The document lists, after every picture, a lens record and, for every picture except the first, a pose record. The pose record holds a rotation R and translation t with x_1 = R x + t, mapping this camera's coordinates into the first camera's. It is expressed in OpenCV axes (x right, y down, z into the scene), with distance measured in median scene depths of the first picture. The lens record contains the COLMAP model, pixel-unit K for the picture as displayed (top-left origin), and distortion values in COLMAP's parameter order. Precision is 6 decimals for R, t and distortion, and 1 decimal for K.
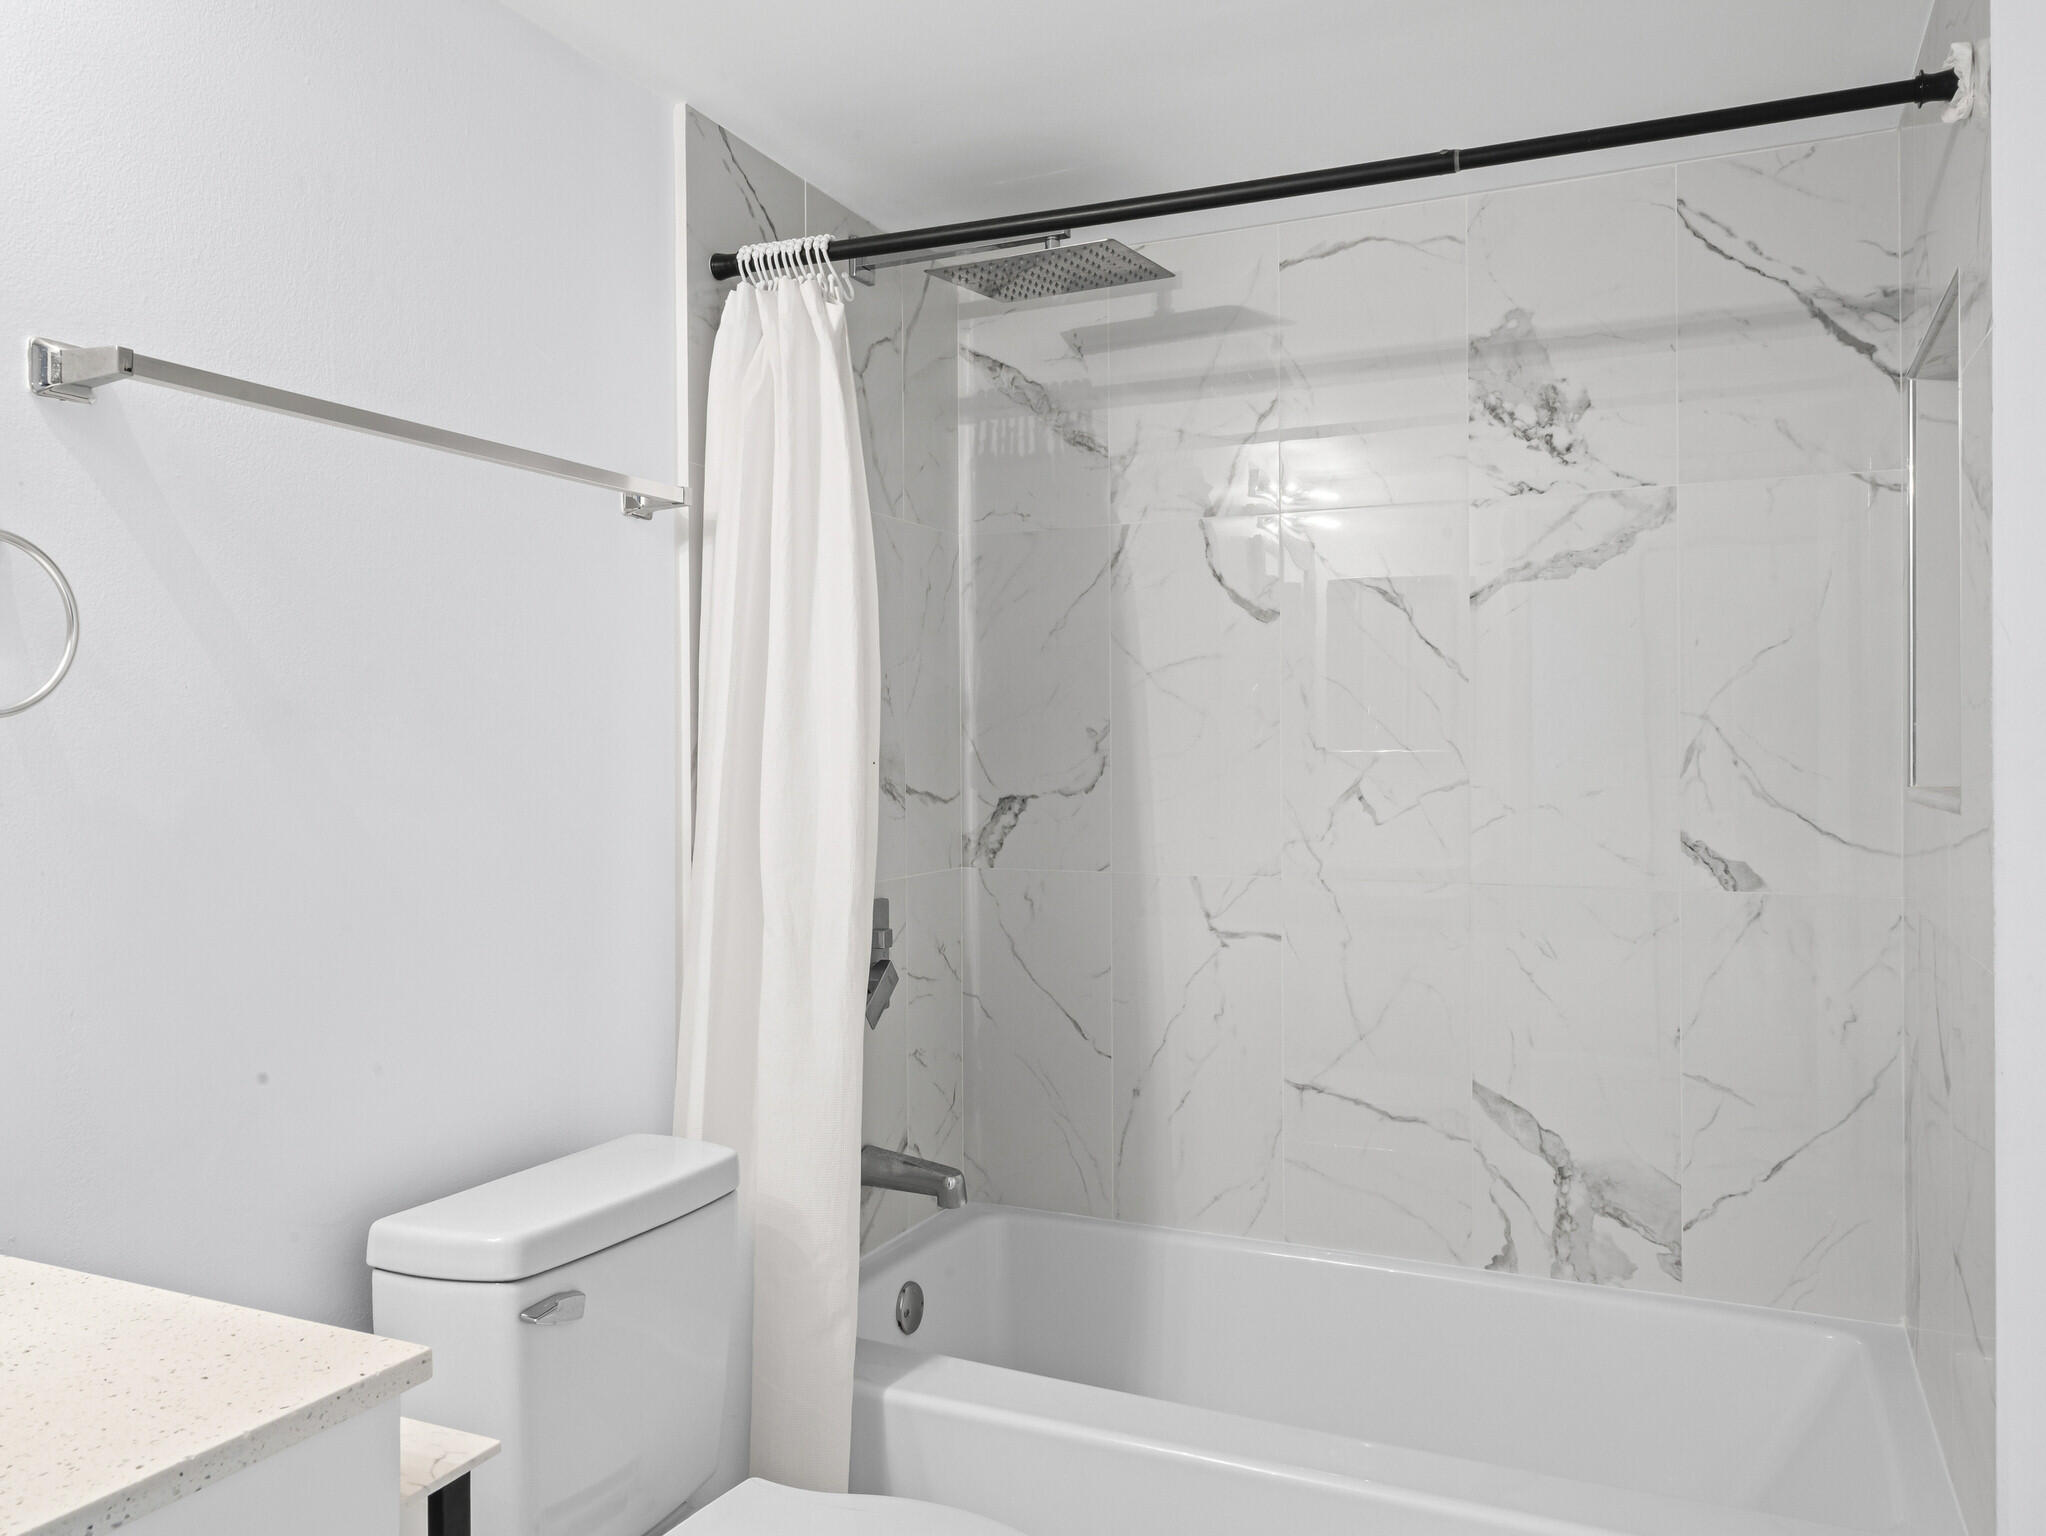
lens RADIAL K [[1560.8, 0, 1025.8], [0, 1560.8, 739.8], [0, 0, 1]] dist [-0.002238, 0.007490]
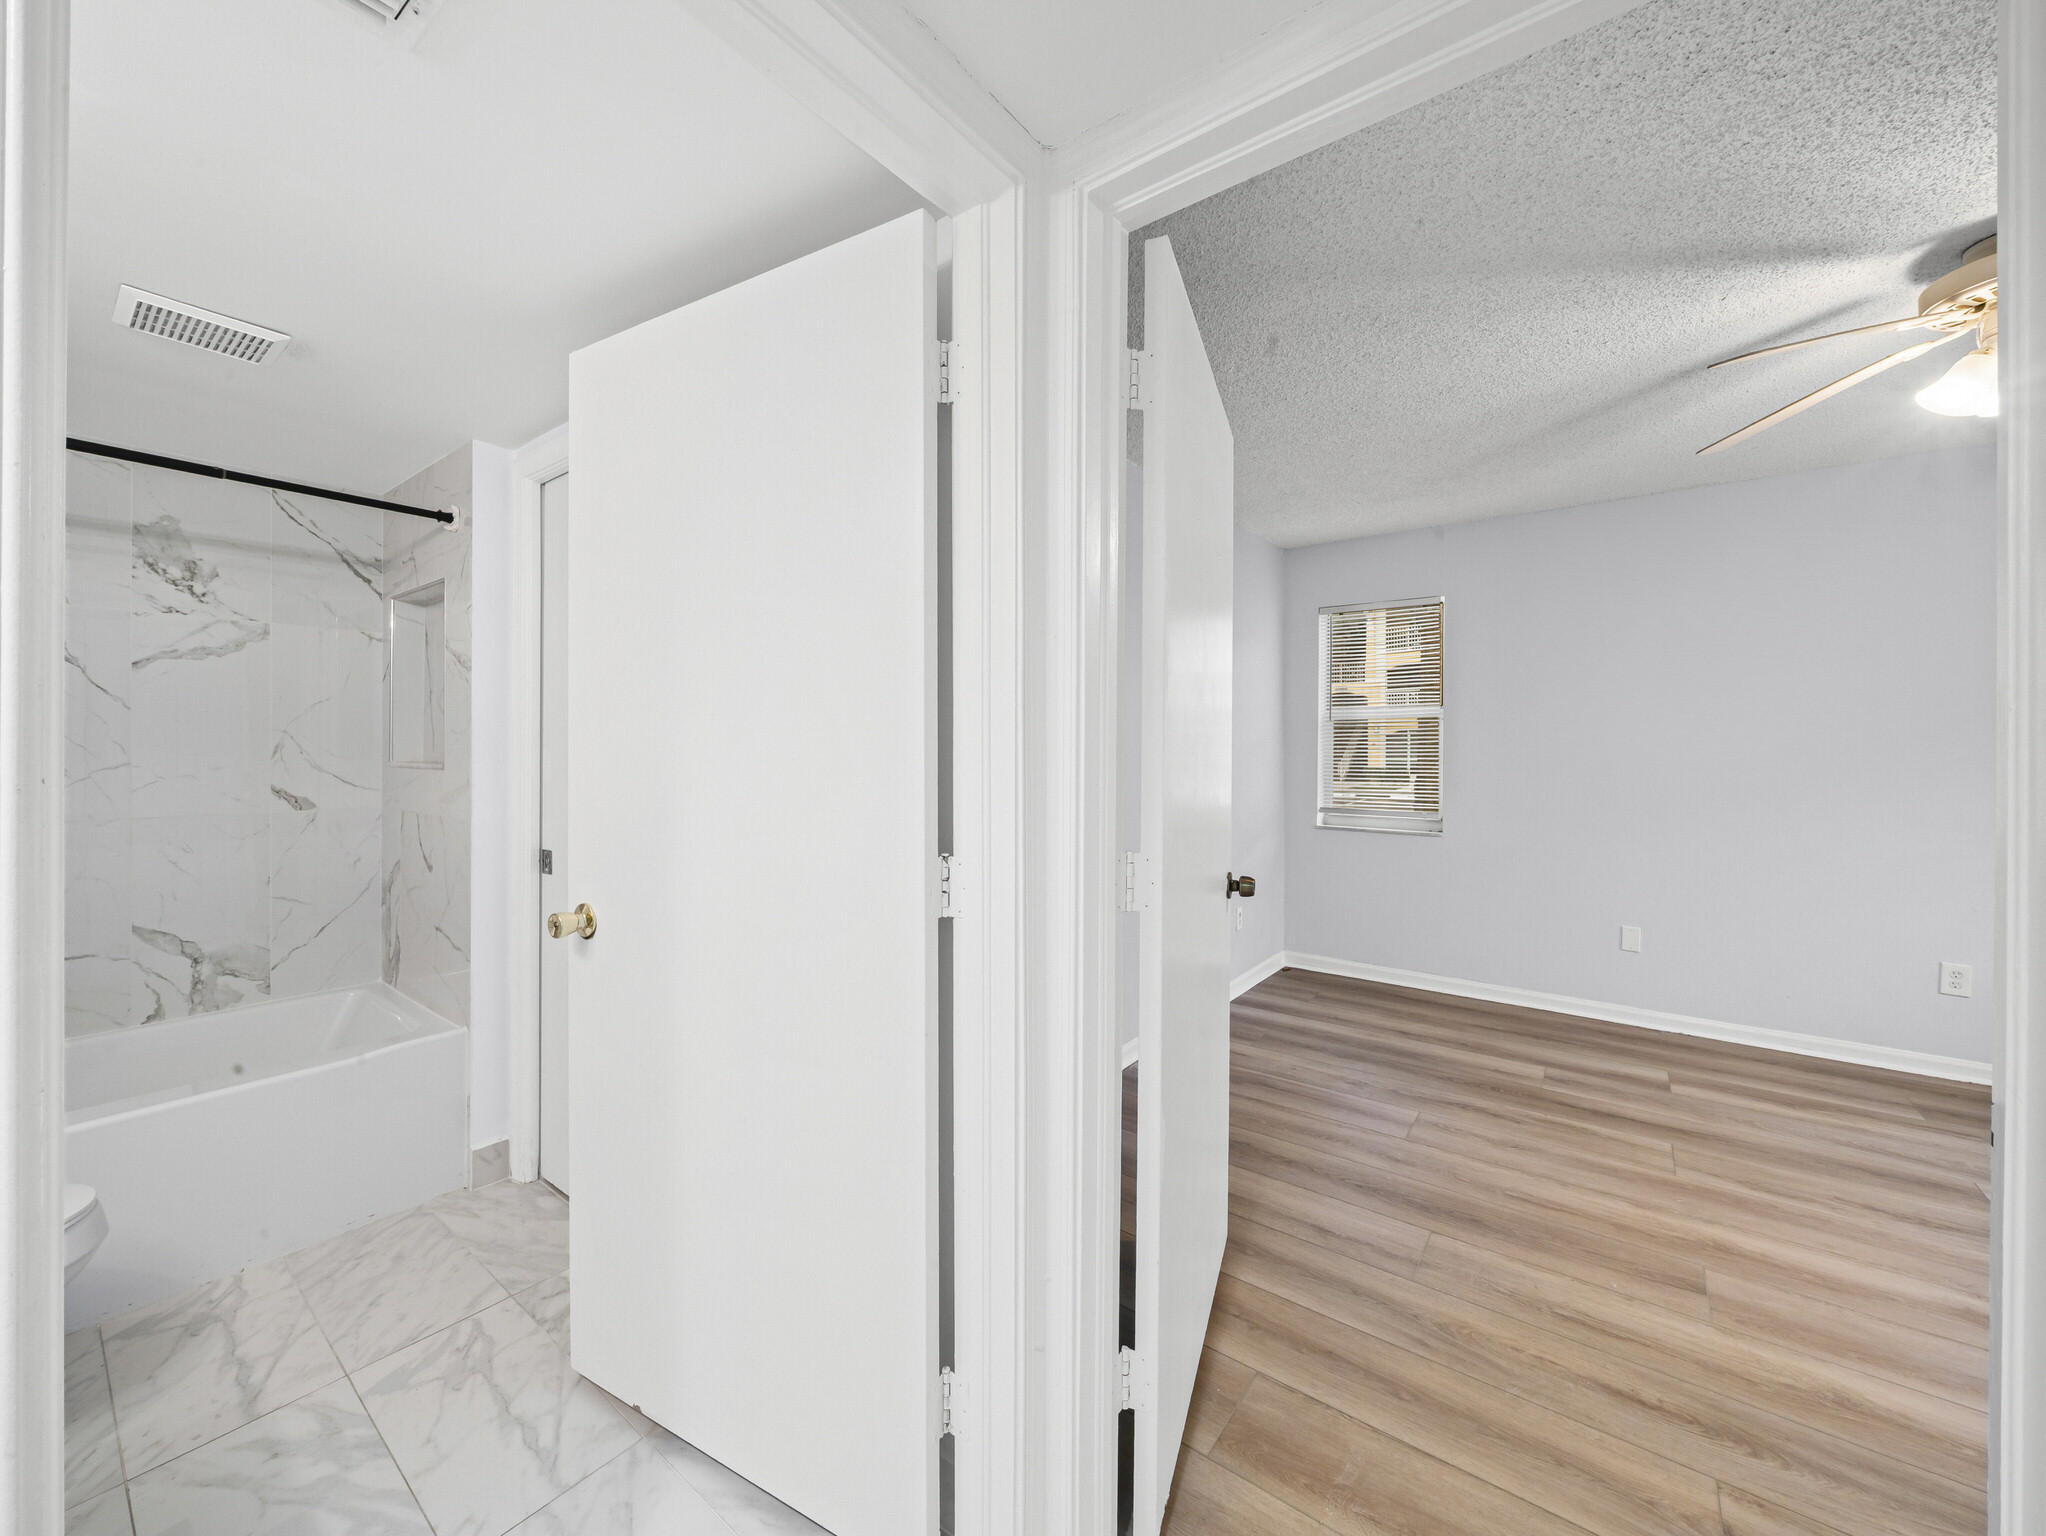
lens RADIAL K [[786.2, 0, 1007.9], [0, 786.2, 749.3], [0, 0, 1]] dist [-0.006277, -0.000798]
pose [[0.229832, 0.001358, 0.973229, -0.381379], [-0.008170, 0.999966, 0.000534, 0.001011], [-0.973196, -0.008074, 0.229836, -0.224739]]
